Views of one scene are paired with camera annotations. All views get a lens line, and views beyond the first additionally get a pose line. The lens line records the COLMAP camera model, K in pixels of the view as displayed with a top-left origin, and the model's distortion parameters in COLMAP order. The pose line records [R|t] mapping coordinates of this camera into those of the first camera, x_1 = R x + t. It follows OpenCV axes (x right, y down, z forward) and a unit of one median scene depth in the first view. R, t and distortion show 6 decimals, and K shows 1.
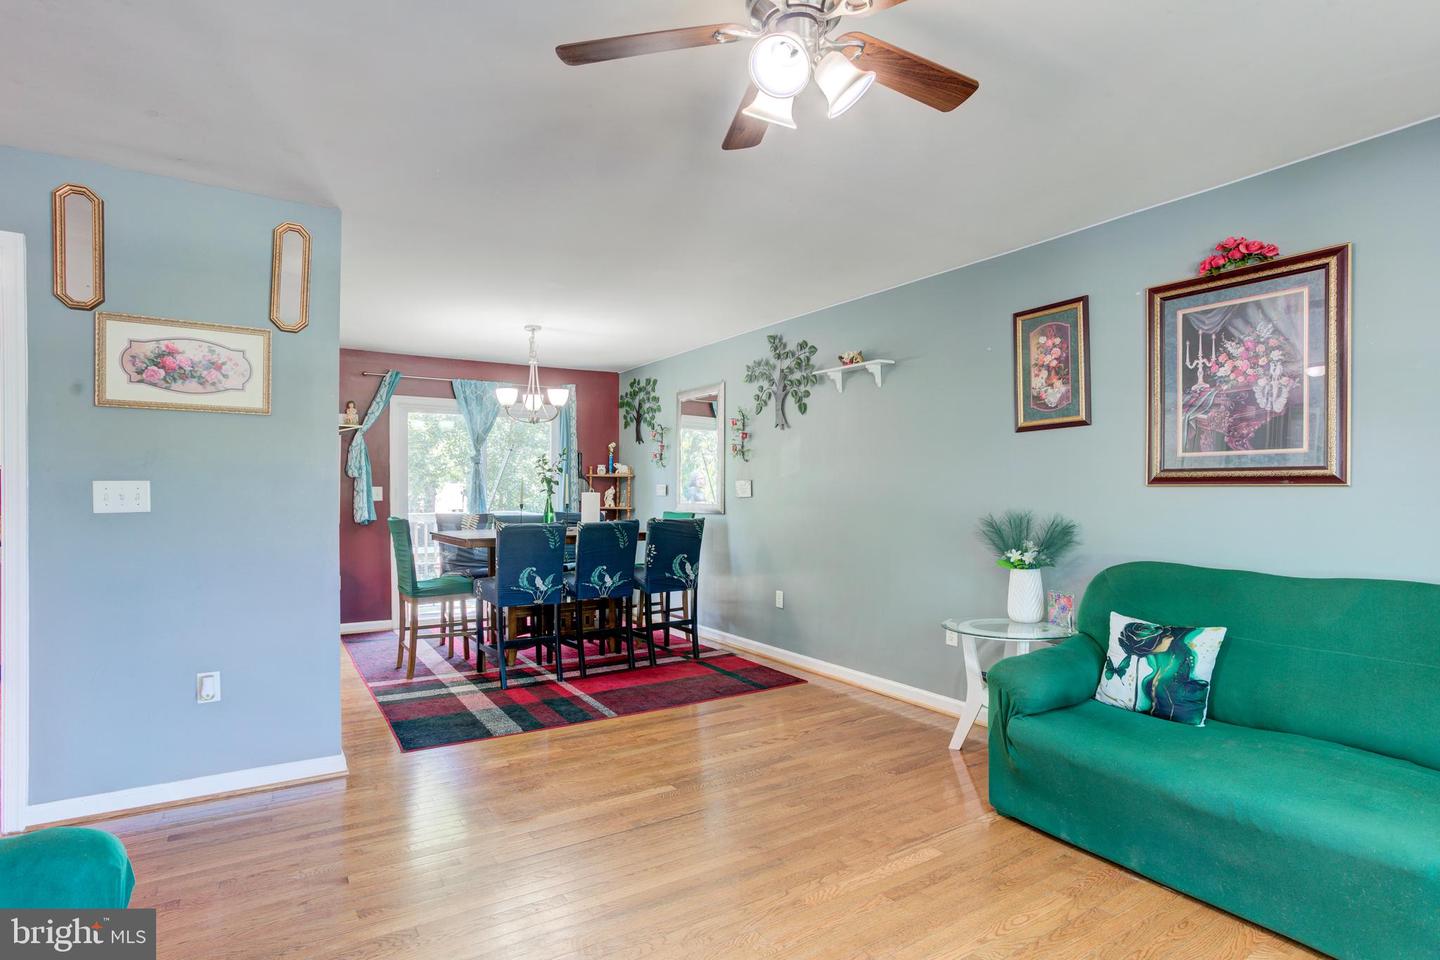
lens RADIAL K [[714.6, 0, 736.1], [0, 714.6, 492.4], [0, 0, 1]] dist [-0.000677, -0.000151]
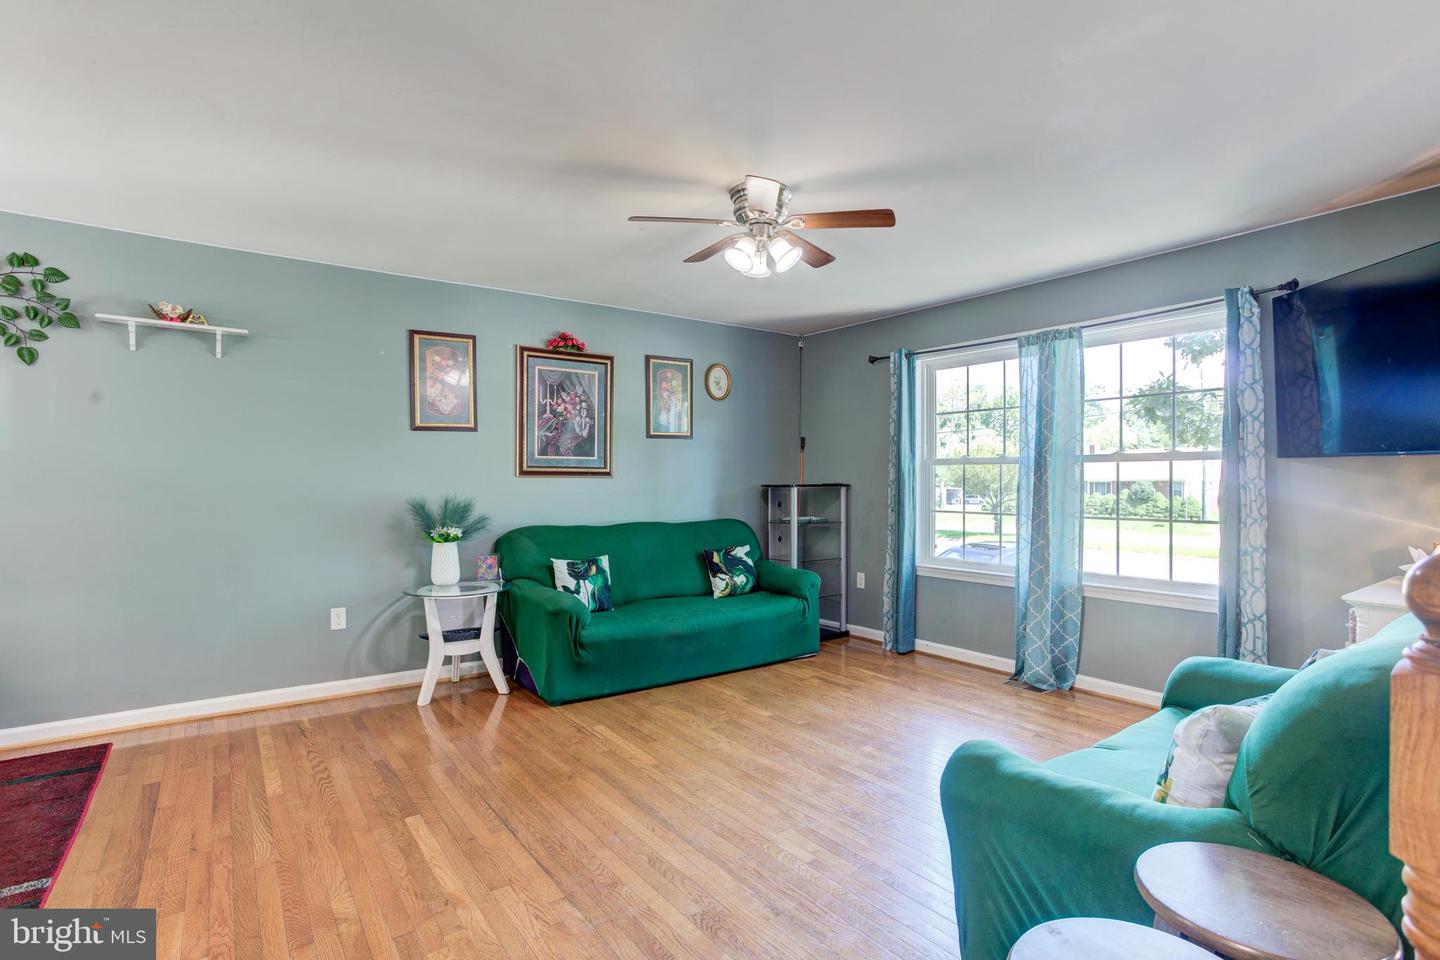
lens RADIAL K [[710.1, 0, 694.9], [0, 710.1, 484.1], [0, 0, 1]] dist [-0.097233, 0.053494]
pose [[-0.006879, -0.003825, 0.999969, -0.534533], [0.002225, 0.999990, 0.003840, 0.001034], [-0.999974, 0.002251, -0.006871, 0.376144]]
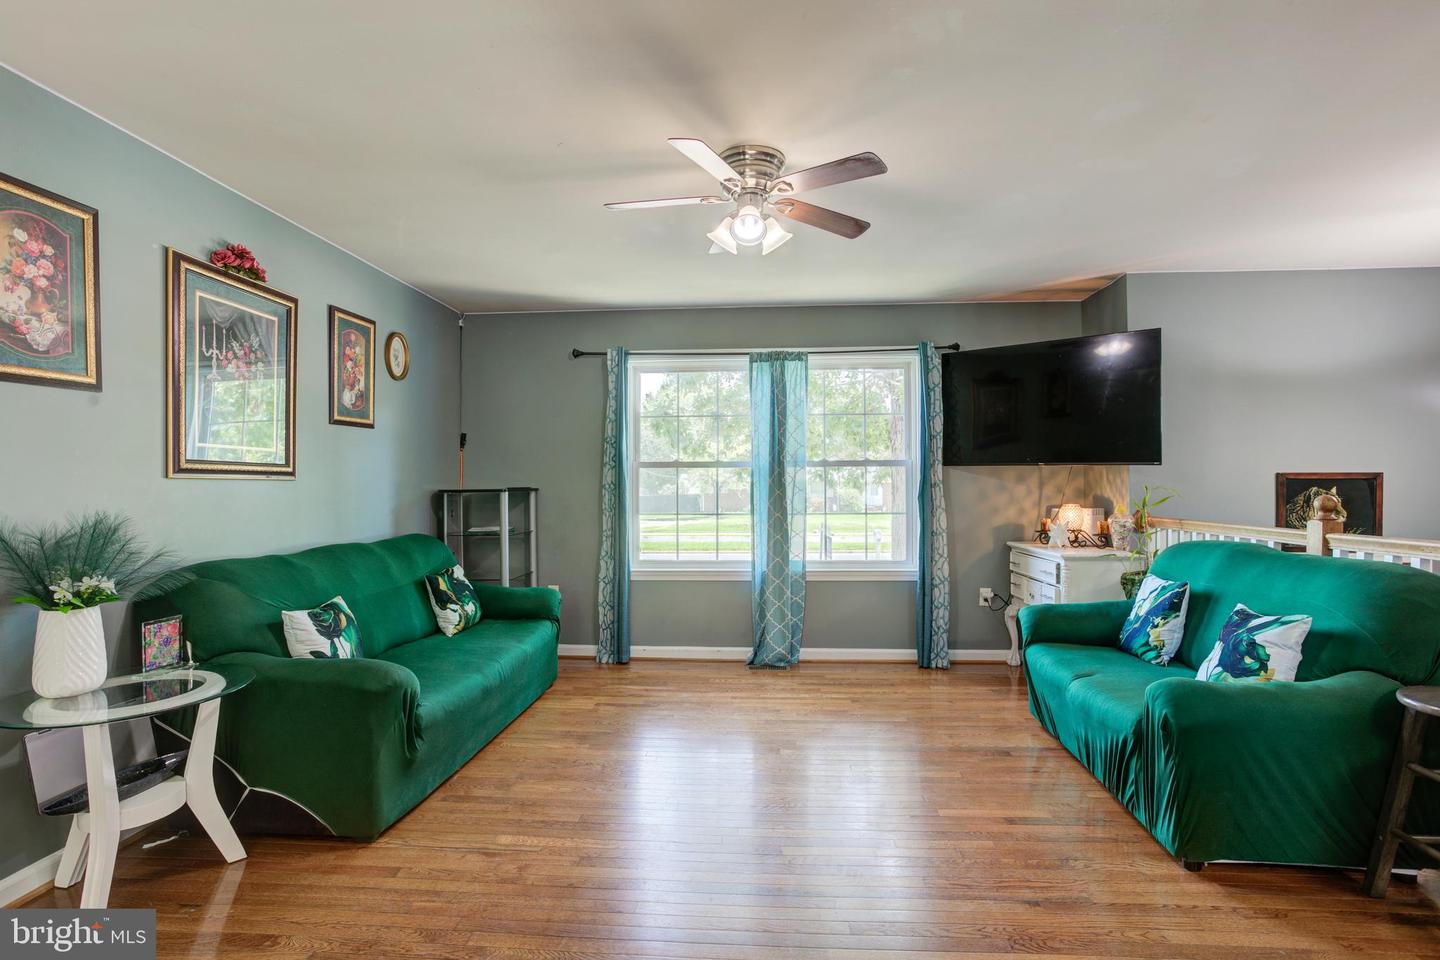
lens RADIAL K [[715.9, 0, 721.1], [0, 715.9, 483.7], [0, 0, 1]] dist [-0.066489, 0.027378]
pose [[-0.785576, 0.007037, 0.618726, -0.269617], [0.008065, 0.999967, -0.001134, 0.002583], [-0.618713, 0.004099, -0.785606, 0.733215]]
